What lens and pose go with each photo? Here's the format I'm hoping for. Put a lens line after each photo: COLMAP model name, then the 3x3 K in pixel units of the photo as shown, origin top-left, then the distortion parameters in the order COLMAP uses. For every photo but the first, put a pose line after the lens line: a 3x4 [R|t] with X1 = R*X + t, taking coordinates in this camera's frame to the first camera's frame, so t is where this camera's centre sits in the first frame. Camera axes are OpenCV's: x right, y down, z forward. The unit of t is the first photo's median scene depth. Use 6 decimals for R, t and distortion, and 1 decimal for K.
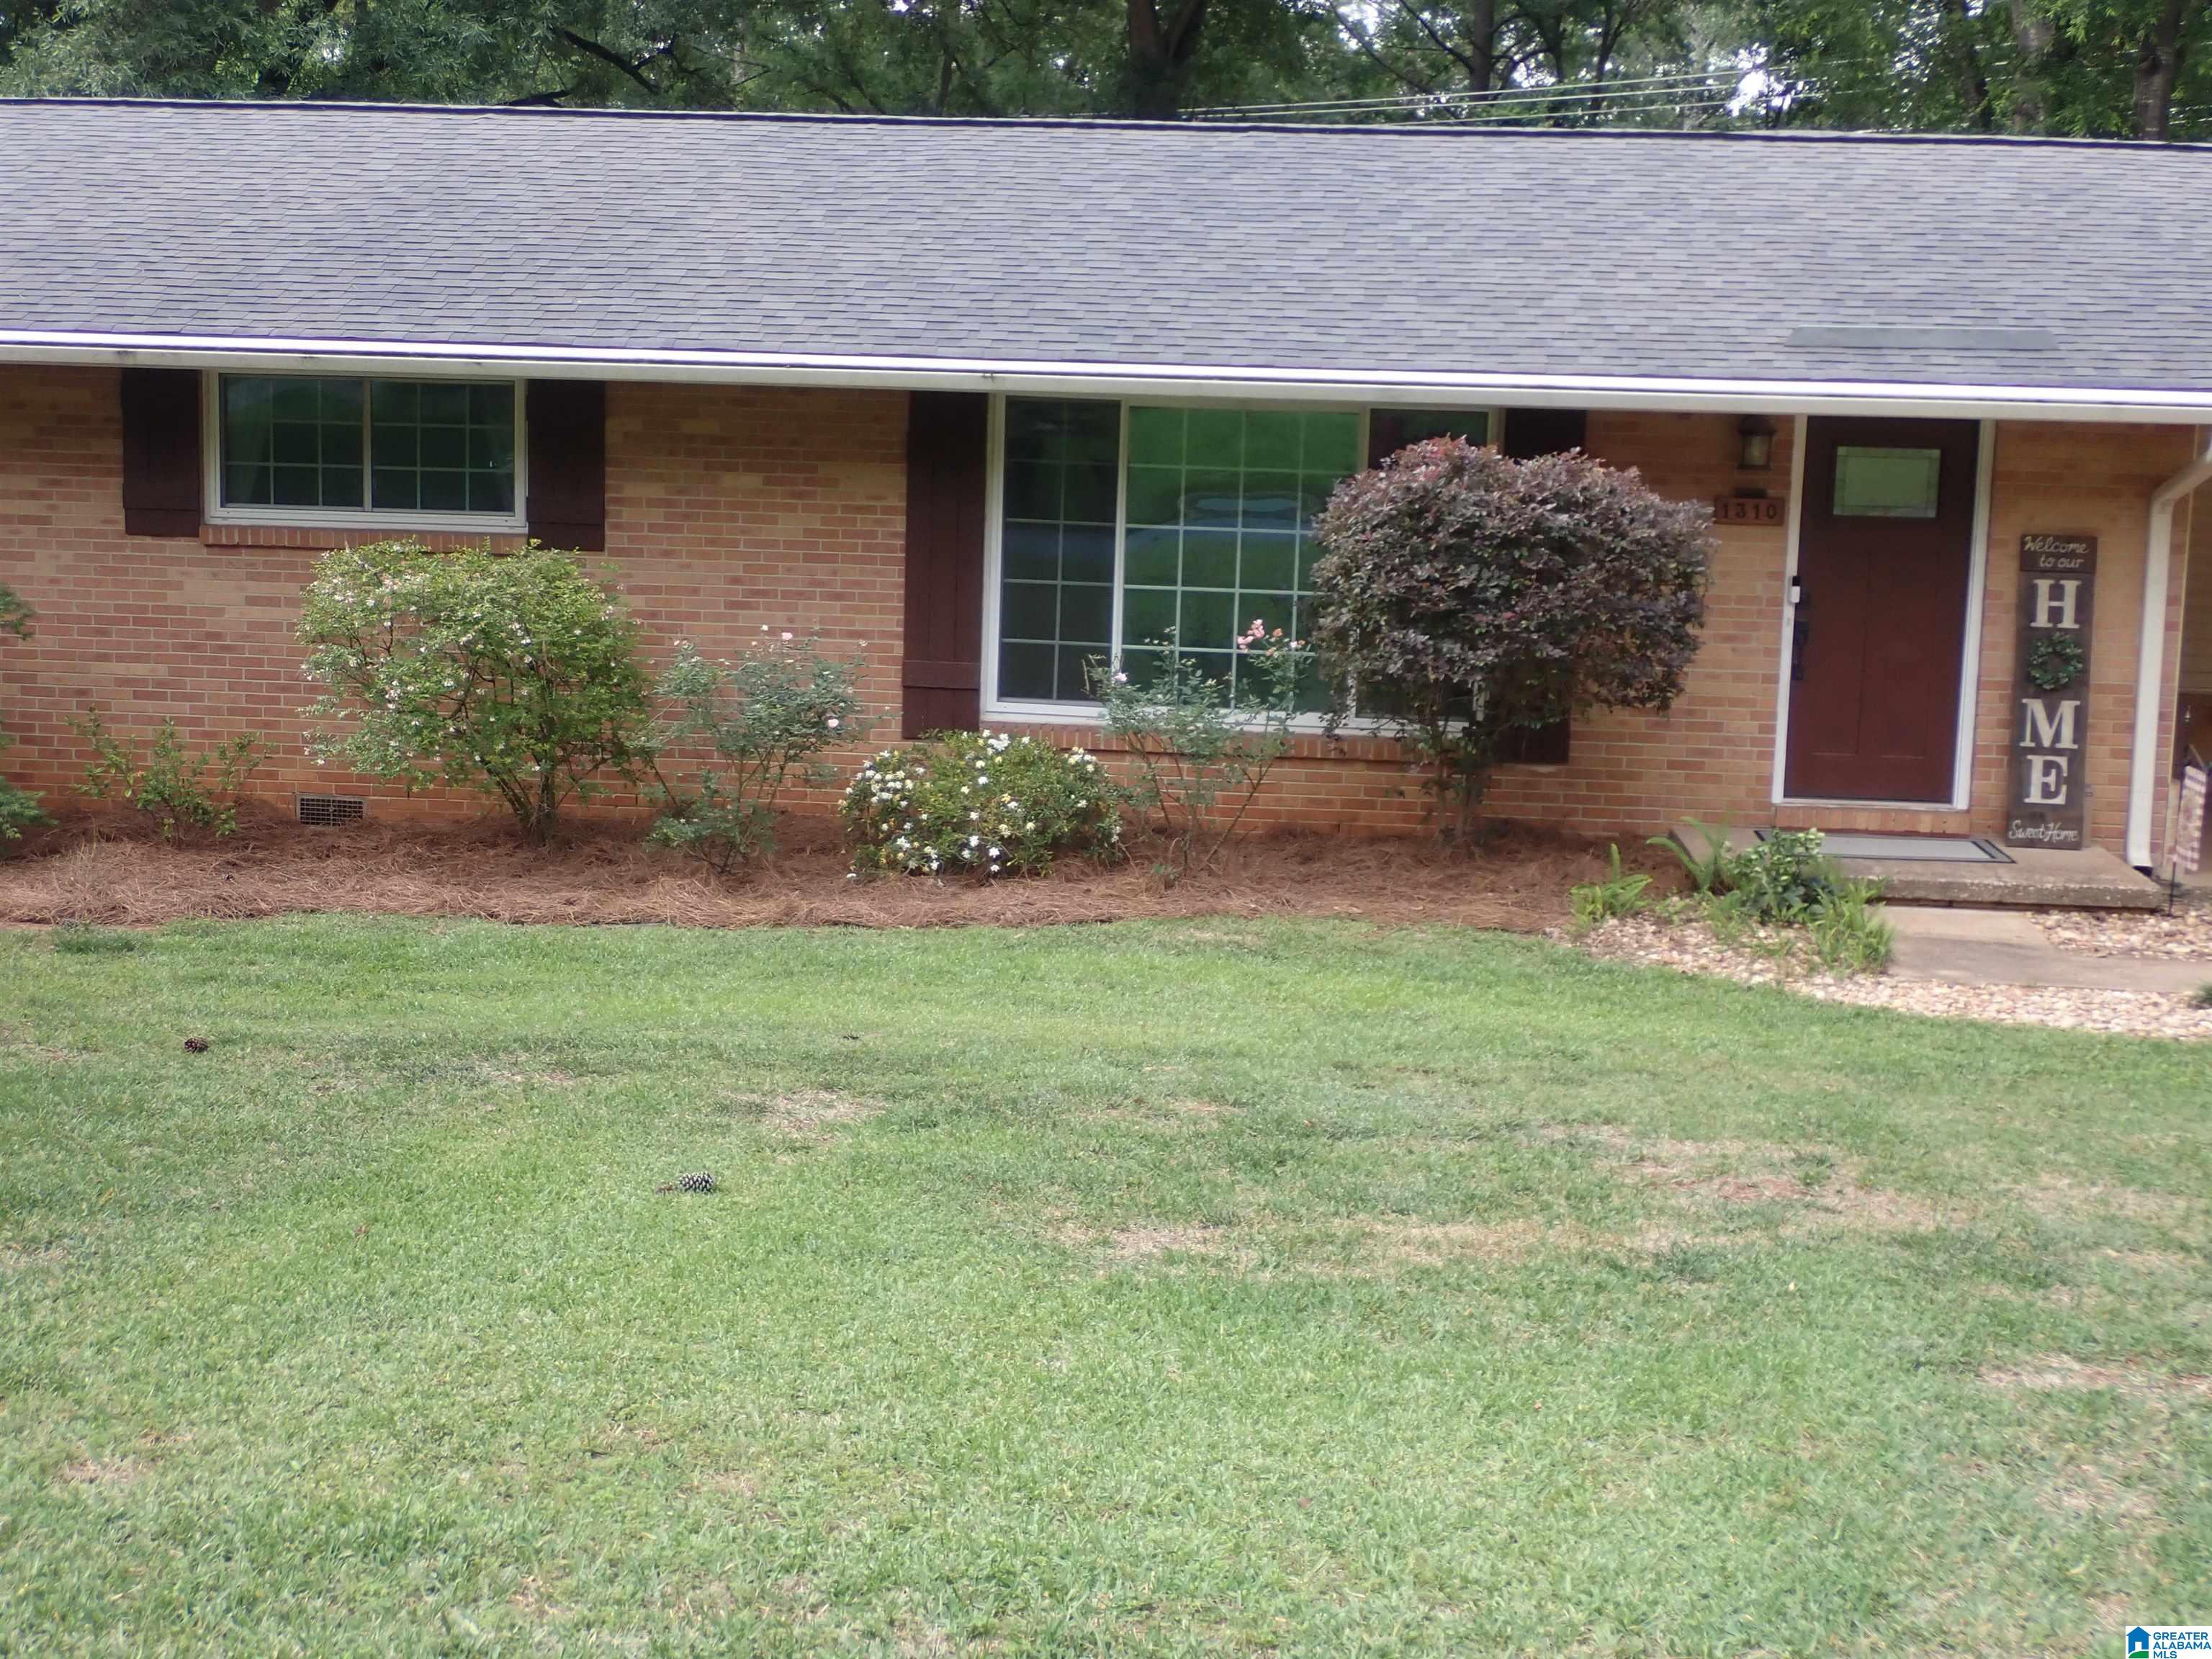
lens RADIAL K [[3276.8, 0, 1098.1], [0, 3276.8, 836.4], [0, 0, 1]] dist [0.016072, 0.000000]
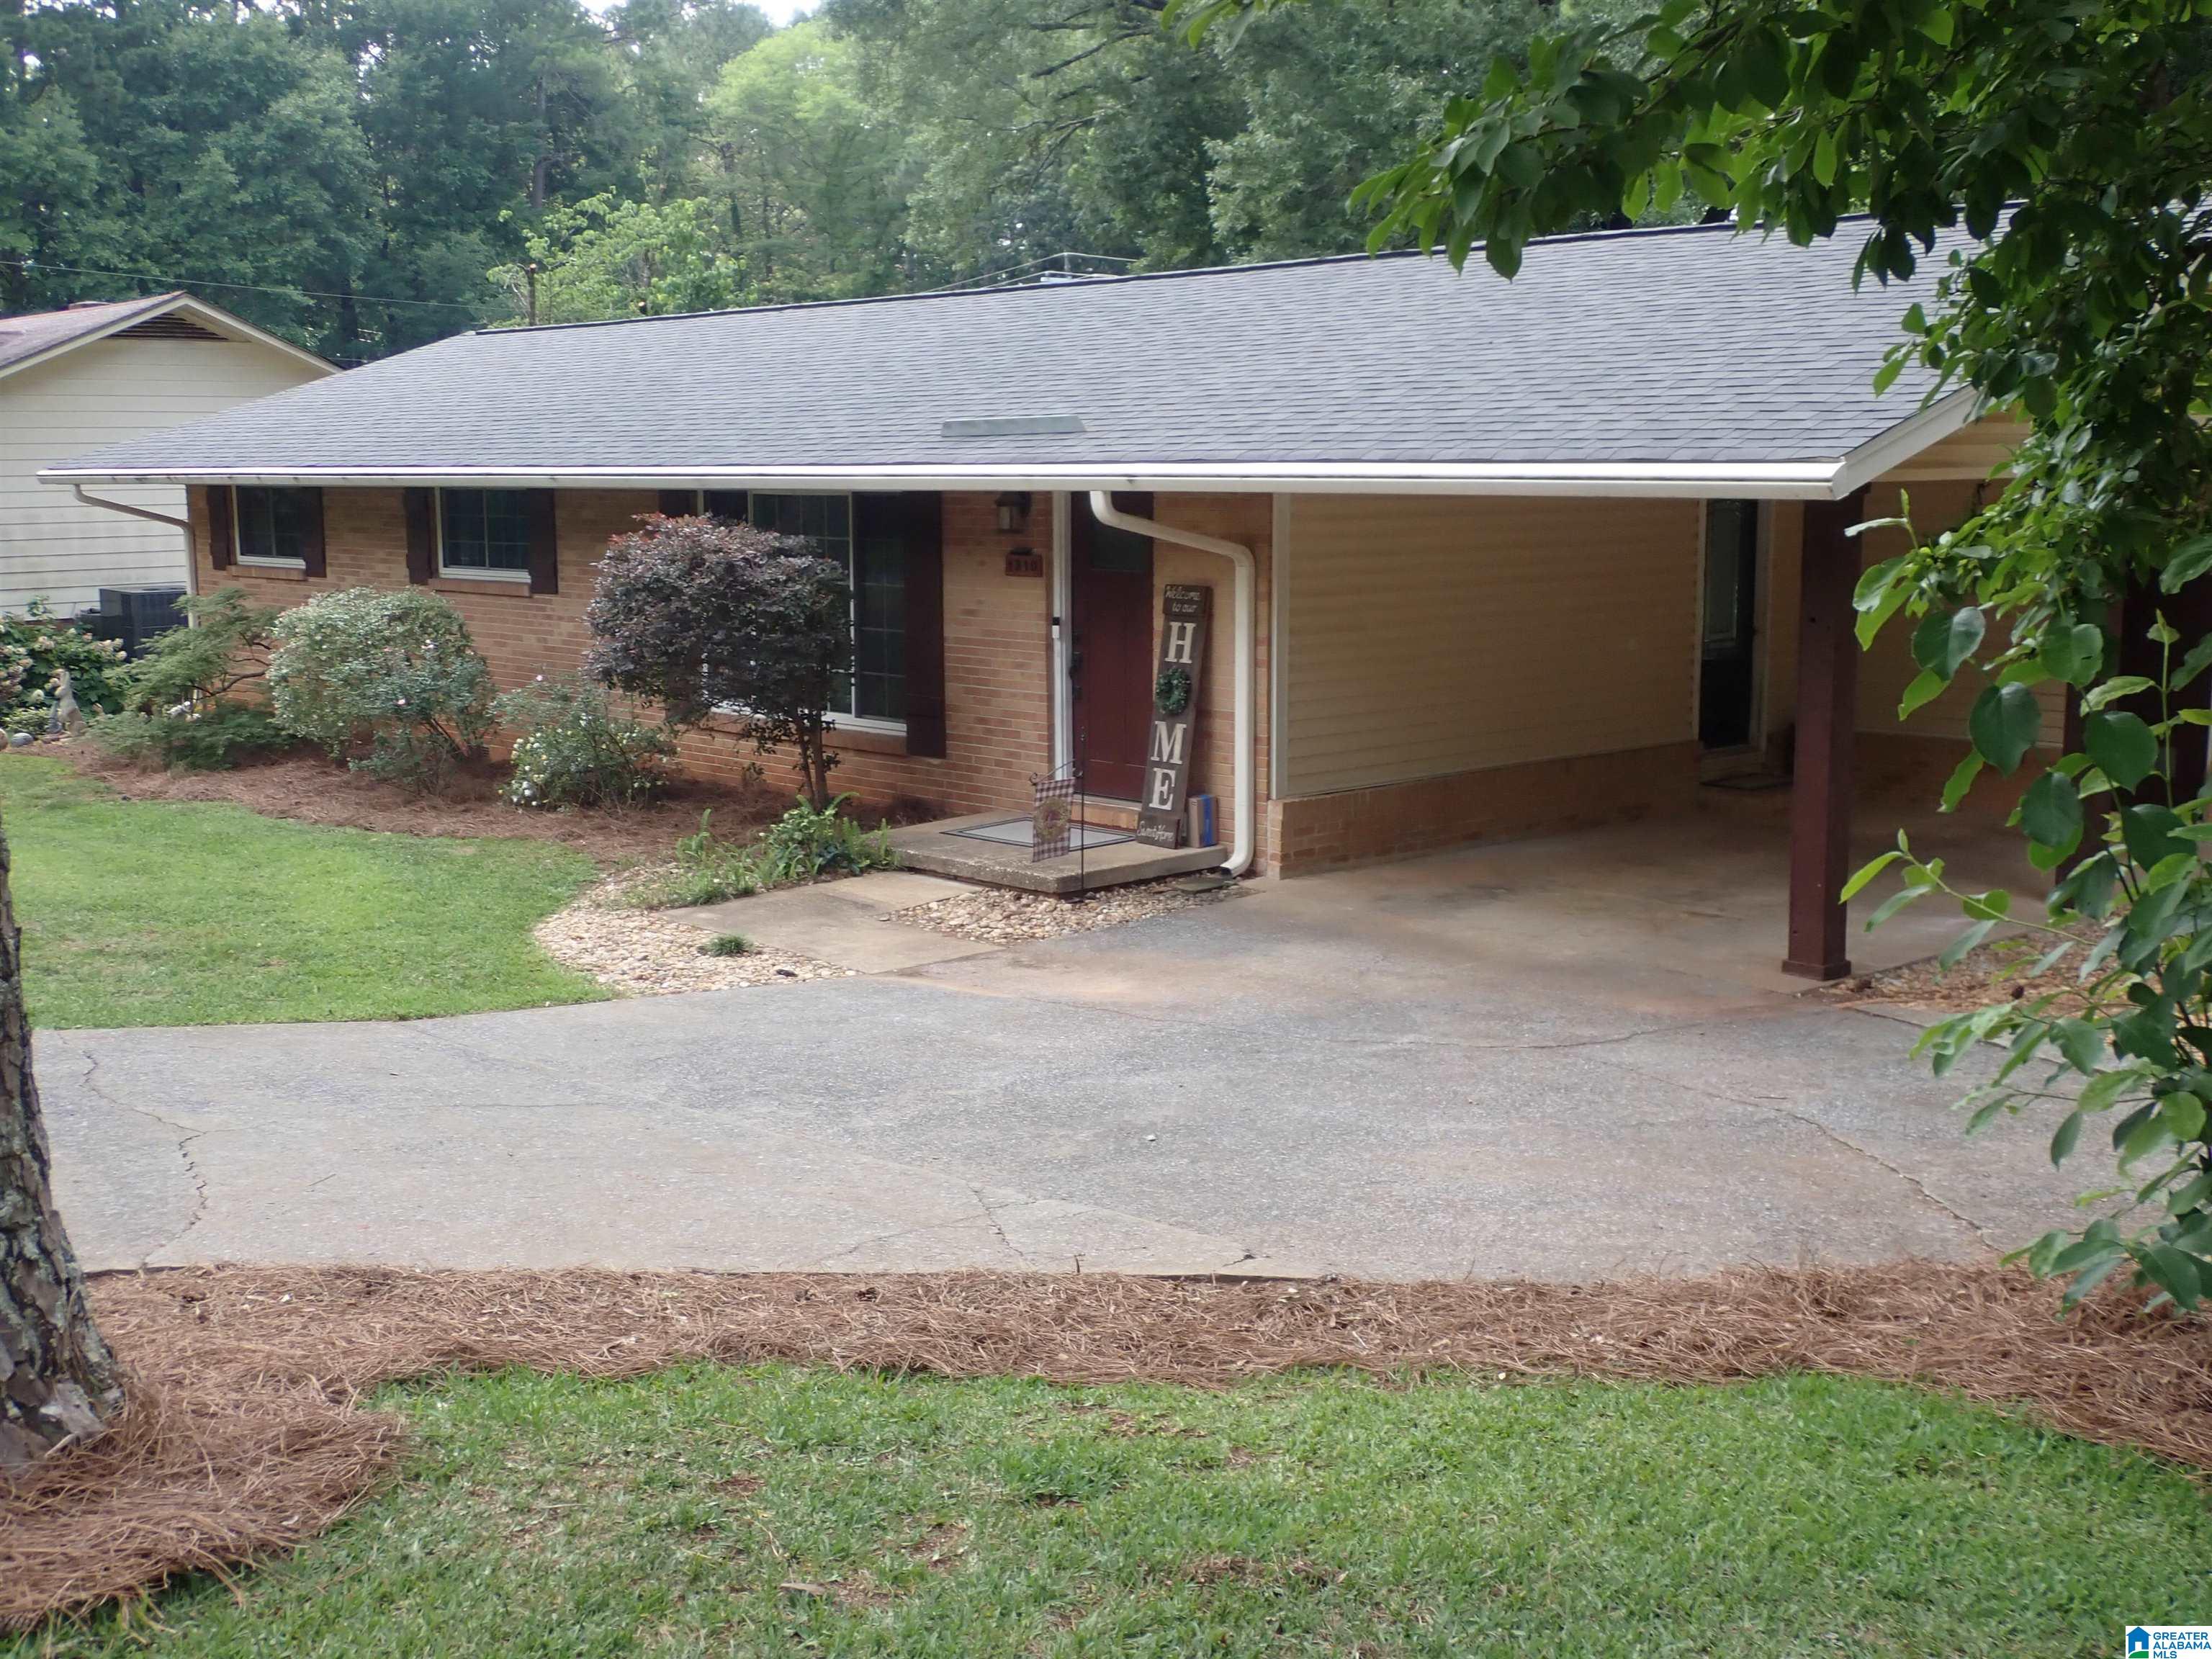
lens RADIAL K [[2464.3, 0, 1106.0], [0, 2464.3, 822.3], [0, 0, 1]] dist [0.010193, 0.000000]
pose [[0.719541, 0.068921, -0.691021, 0.969580], [-0.082044, 0.996531, 0.013962, -0.017161], [0.689587, 0.046648, 0.722699, 0.361100]]
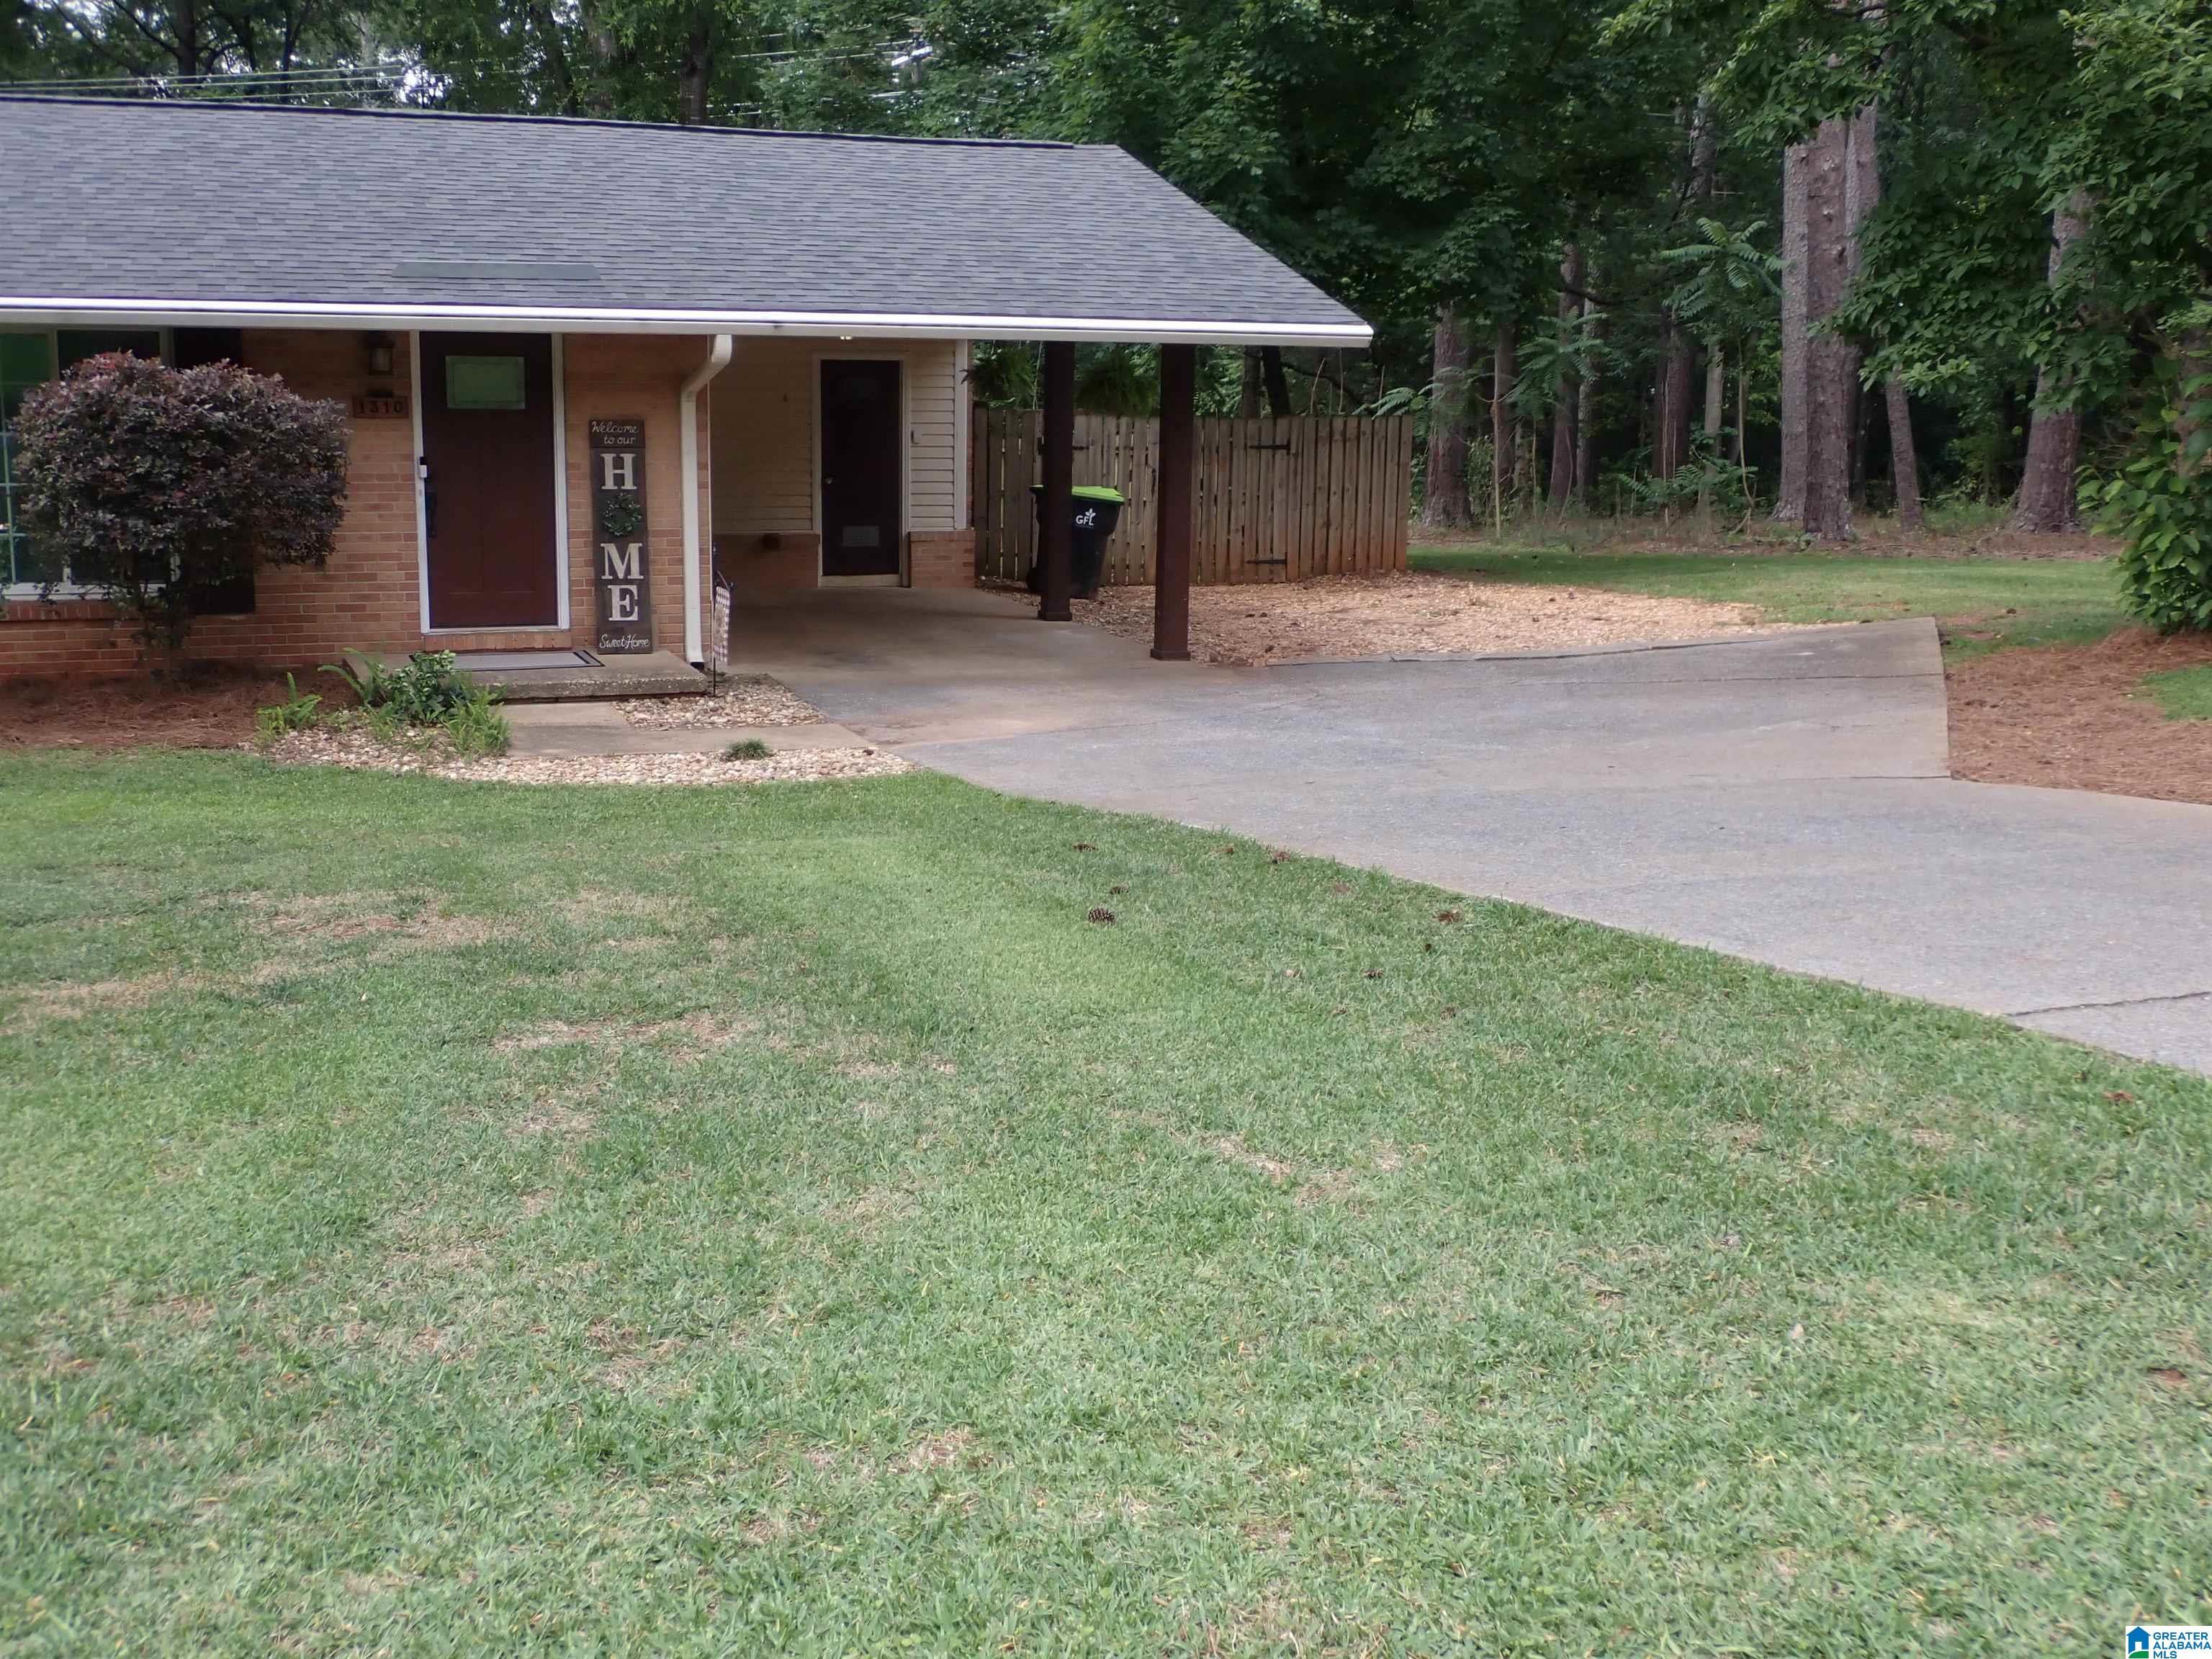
lens RADIAL K [[2464.3, 0, 1091.9], [0, 2464.3, 837.0], [0, 0, 1]] dist [0.010193, 0.000000]
pose [[0.900261, -0.099175, 0.423903, 0.025045], [0.068318, 0.993826, 0.087423, 0.003222], [-0.429956, -0.049743, 0.901478, -0.001959]]
